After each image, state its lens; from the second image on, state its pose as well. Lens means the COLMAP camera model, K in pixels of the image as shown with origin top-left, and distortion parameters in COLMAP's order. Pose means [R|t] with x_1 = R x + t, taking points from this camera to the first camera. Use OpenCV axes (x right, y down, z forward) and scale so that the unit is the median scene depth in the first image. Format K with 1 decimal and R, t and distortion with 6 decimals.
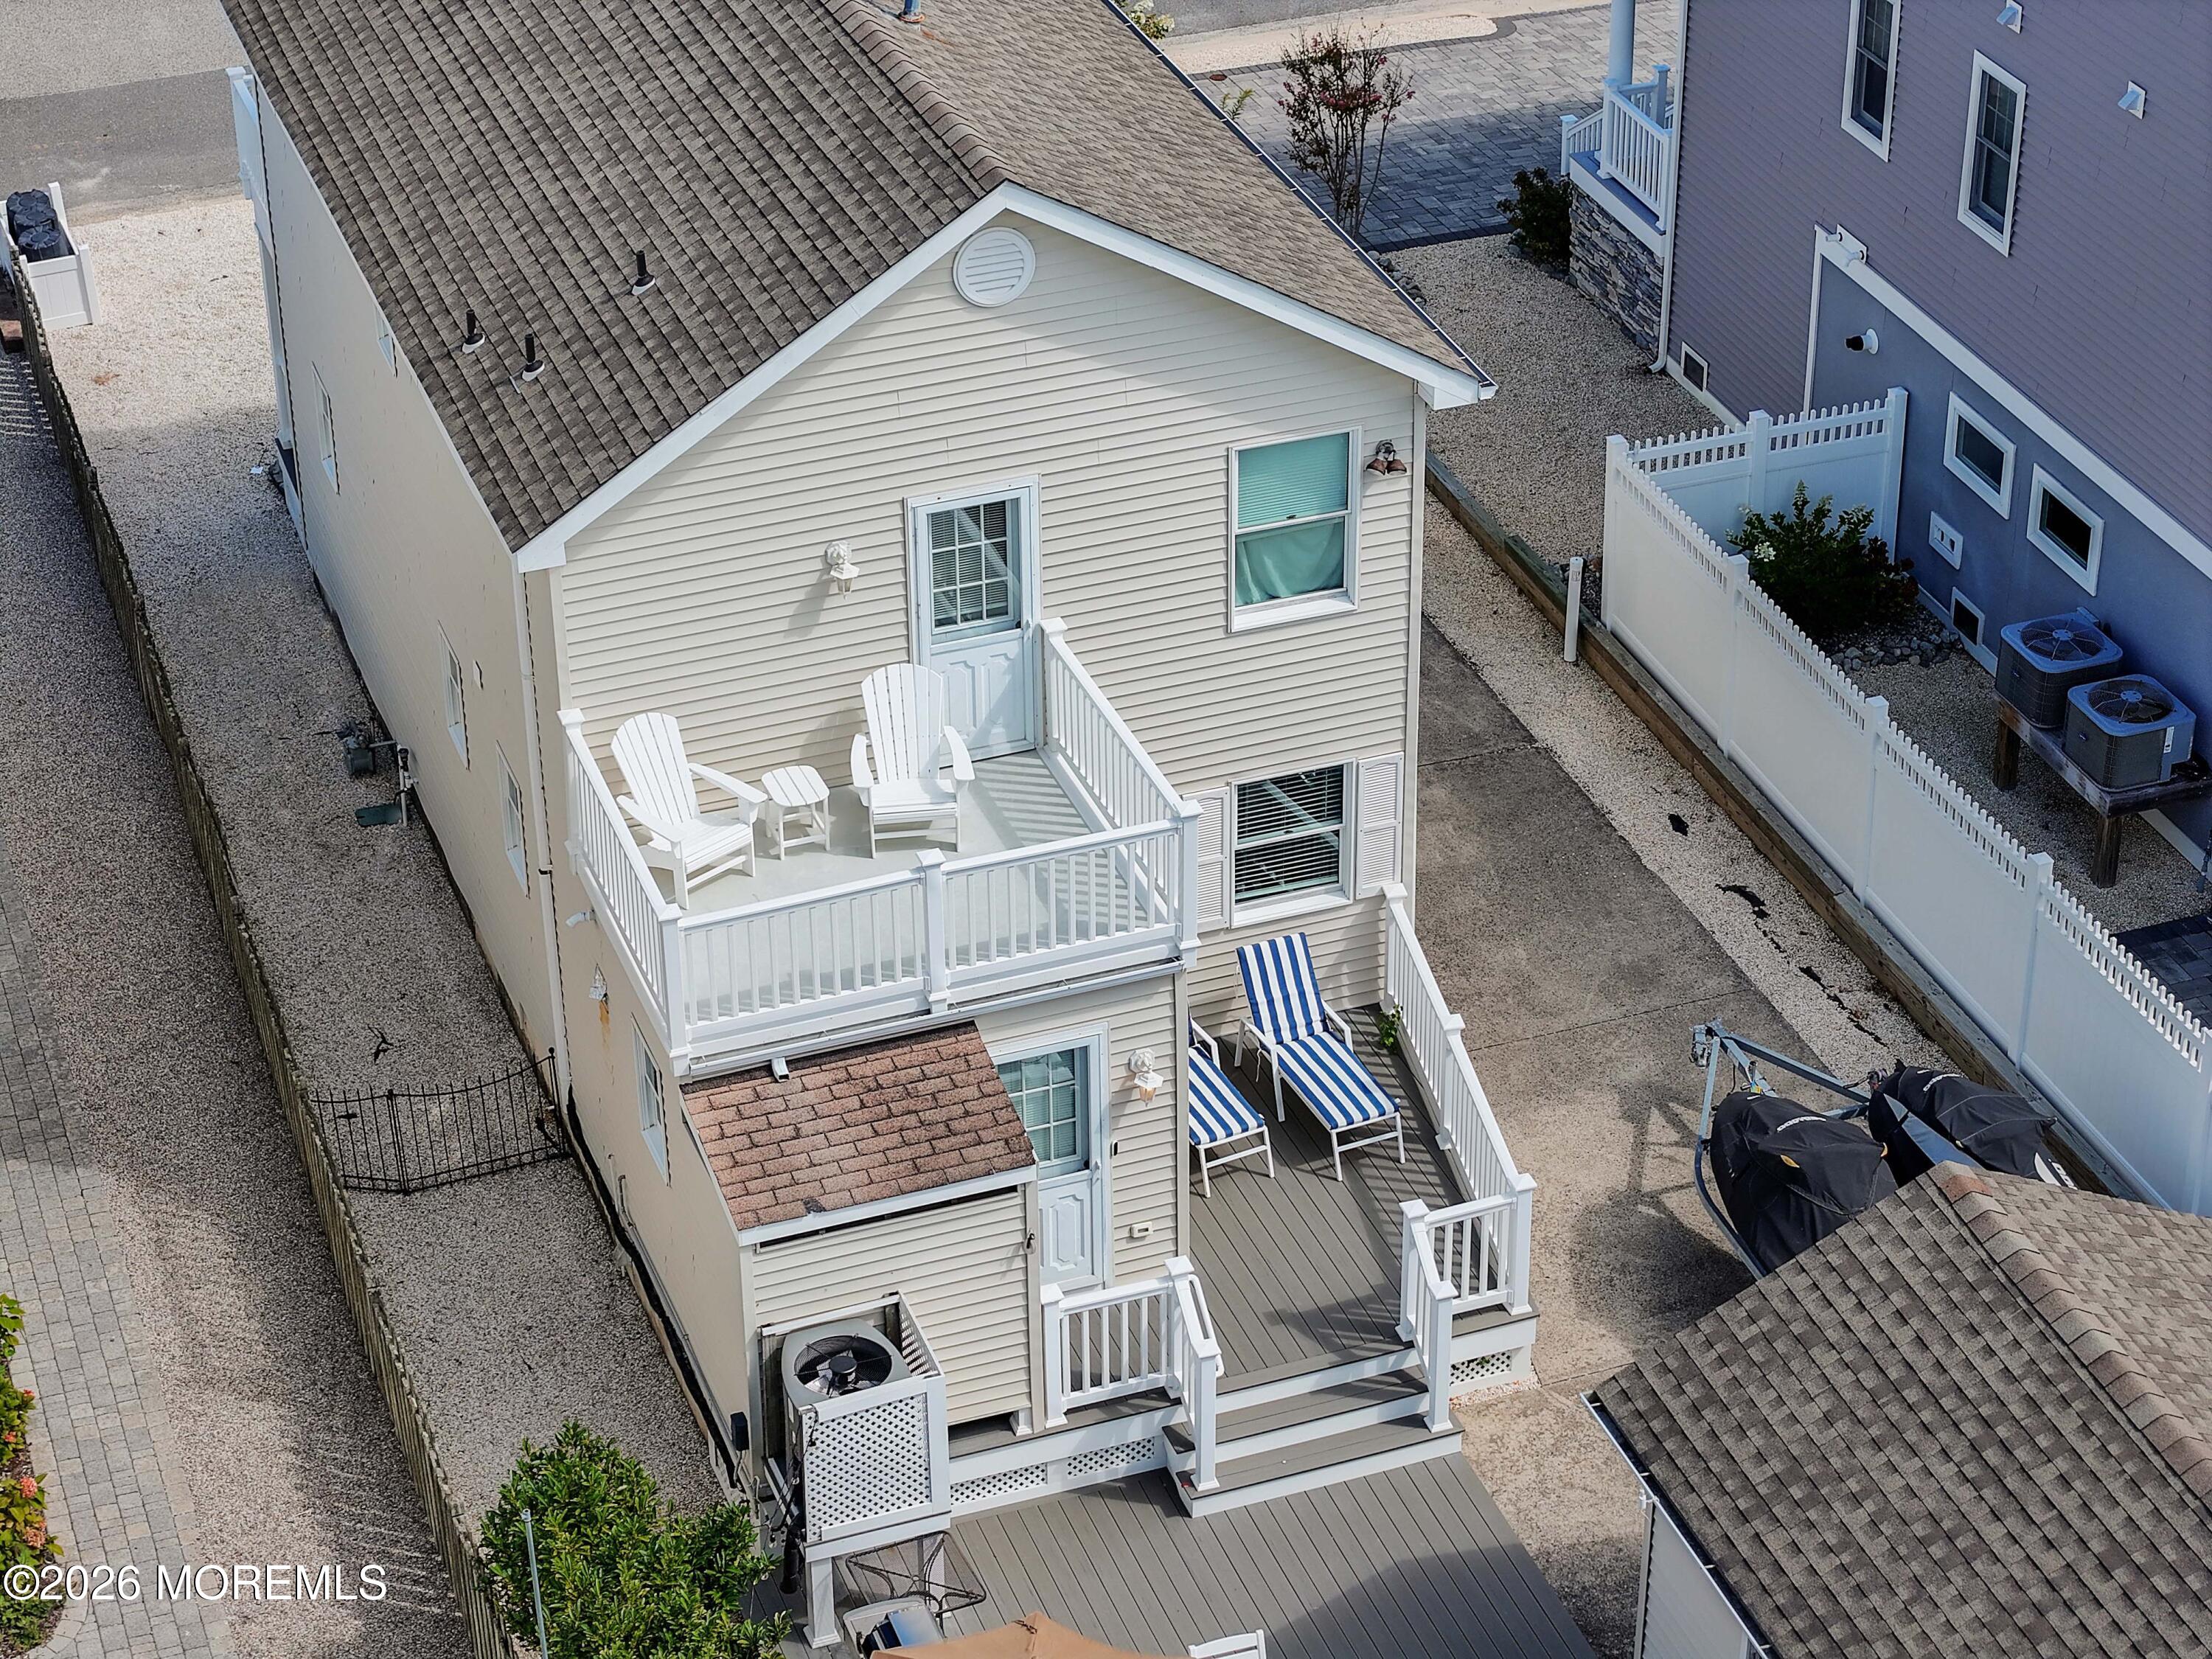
lens RADIAL K [[4458.7, 0, 1071.6], [0, 4458.7, 828.6], [0, 0, 1]] dist [-0.219330, 0.997813]
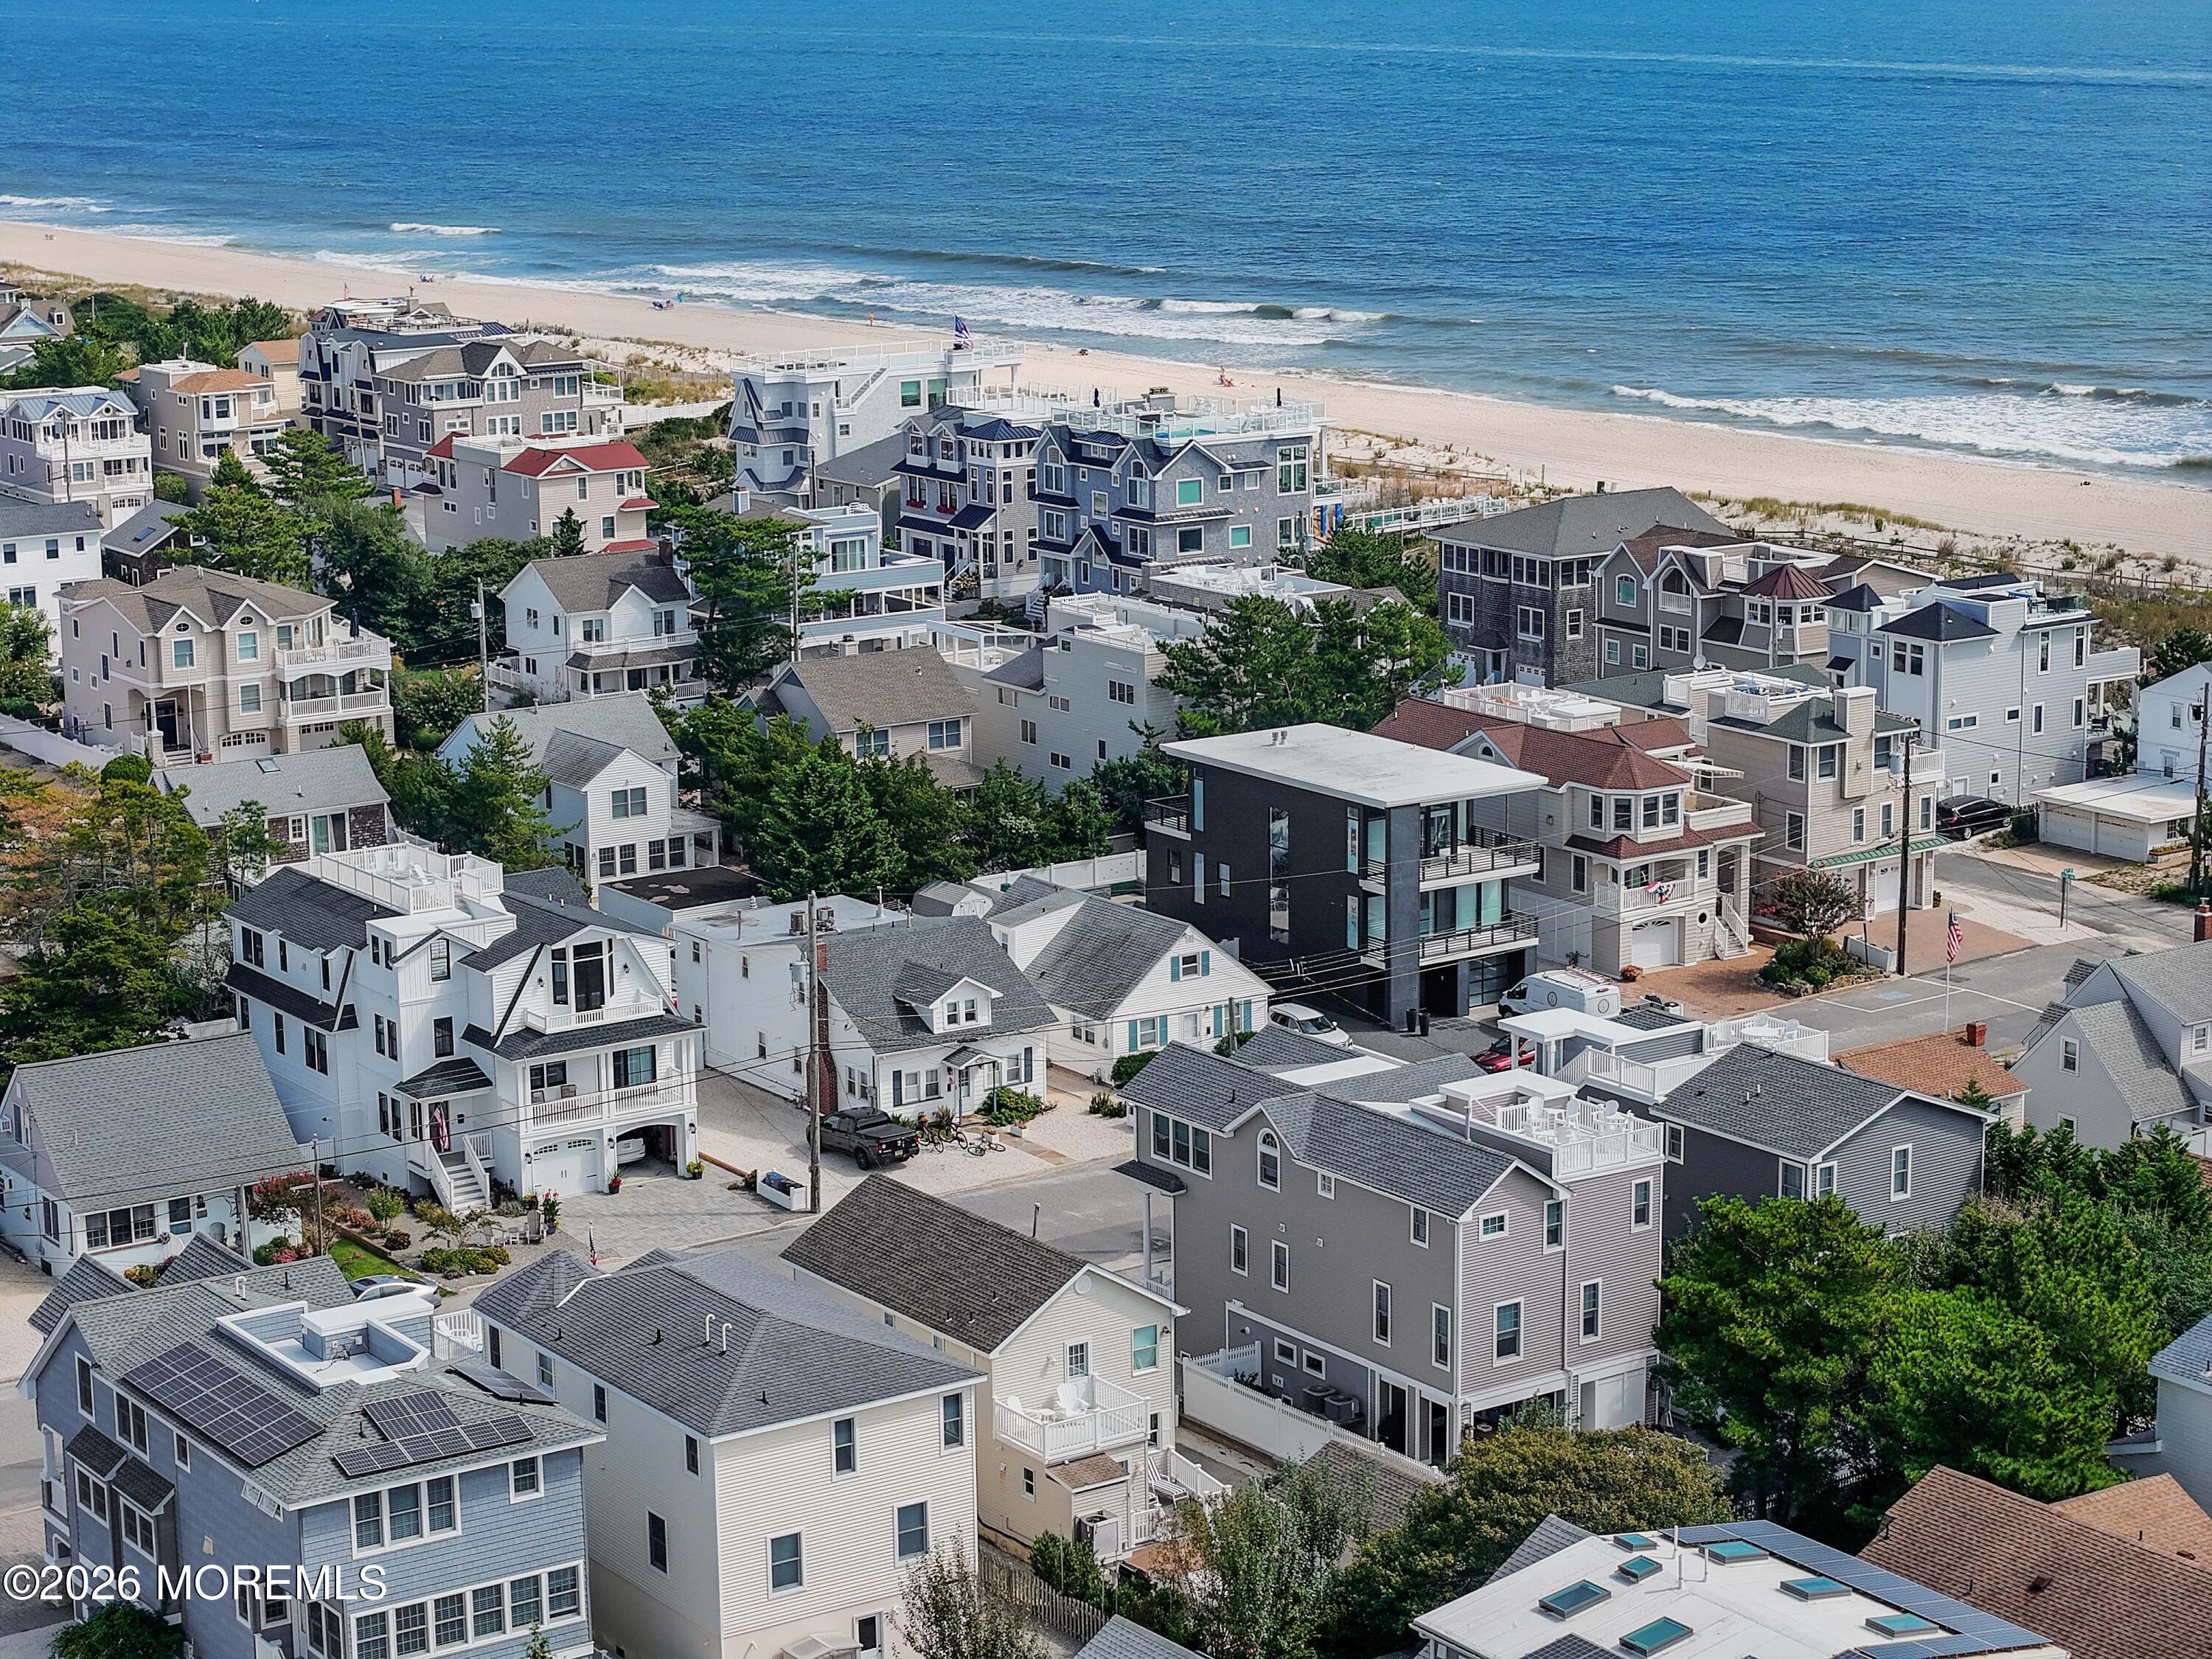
lens RADIAL K [[4458.7, 0, 1071.6], [0, 4458.7, 828.6], [0, 0, 1]] dist [-0.219330, 0.997813]
pose [[0.966210, -0.046402, 0.253543, -1.024831], [0.132472, 0.933205, -0.334037, 0.838211], [-0.221108, 0.356337, 0.907819, -2.850081]]
